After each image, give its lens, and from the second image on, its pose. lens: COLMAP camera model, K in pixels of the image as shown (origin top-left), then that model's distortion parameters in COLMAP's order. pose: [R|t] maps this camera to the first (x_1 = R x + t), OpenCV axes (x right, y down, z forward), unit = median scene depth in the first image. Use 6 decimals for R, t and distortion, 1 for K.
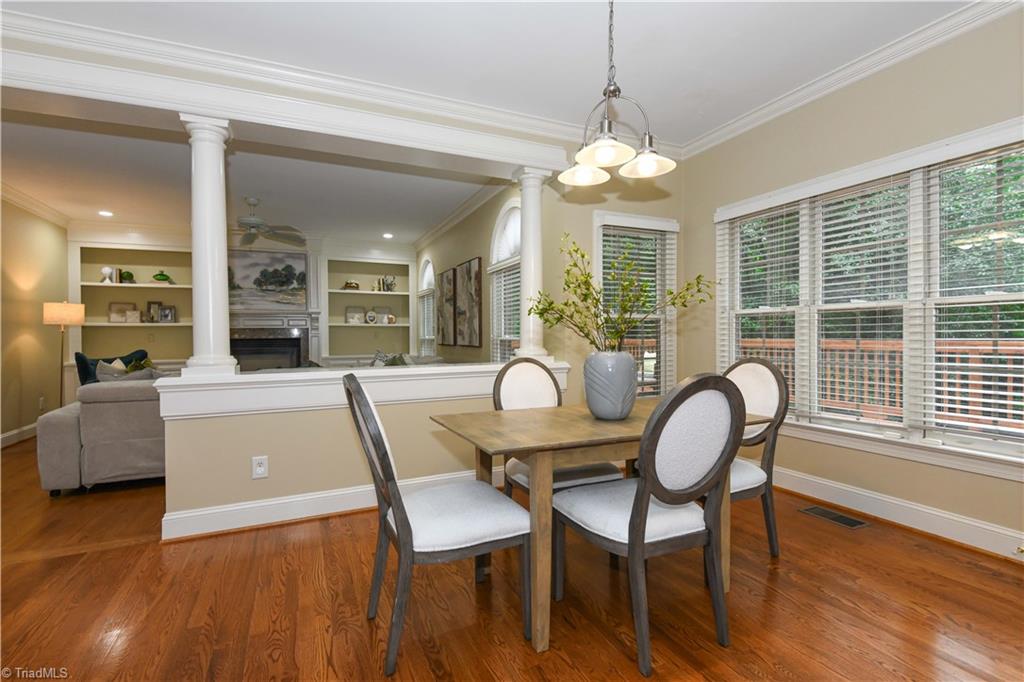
lens RADIAL K [[467.7, 0, 507.2], [0, 467.7, 340.1], [0, 0, 1]] dist [-0.002263, -0.005523]
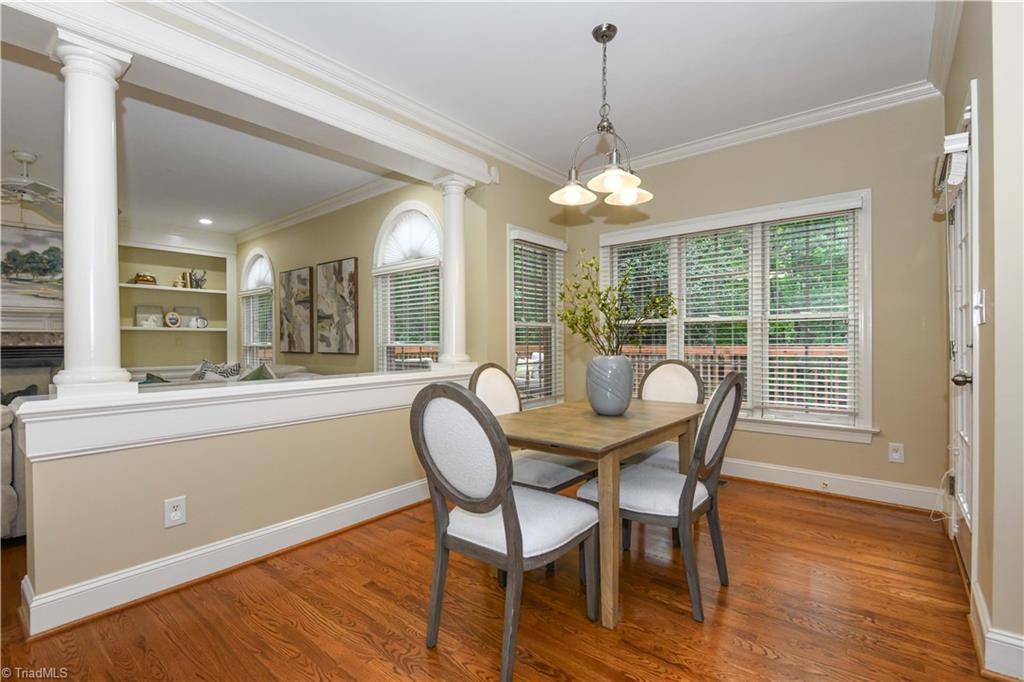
lens RADIAL K [[467.7, 0, 496.7], [0, 467.7, 344.6], [0, 0, 1]] dist [-0.002263, -0.005523]
pose [[0.900122, -0.001267, 0.435637, -0.308742], [0.003586, 0.999983, -0.004501, 0.001136], [-0.435624, 0.005614, 0.900111, 0.057732]]
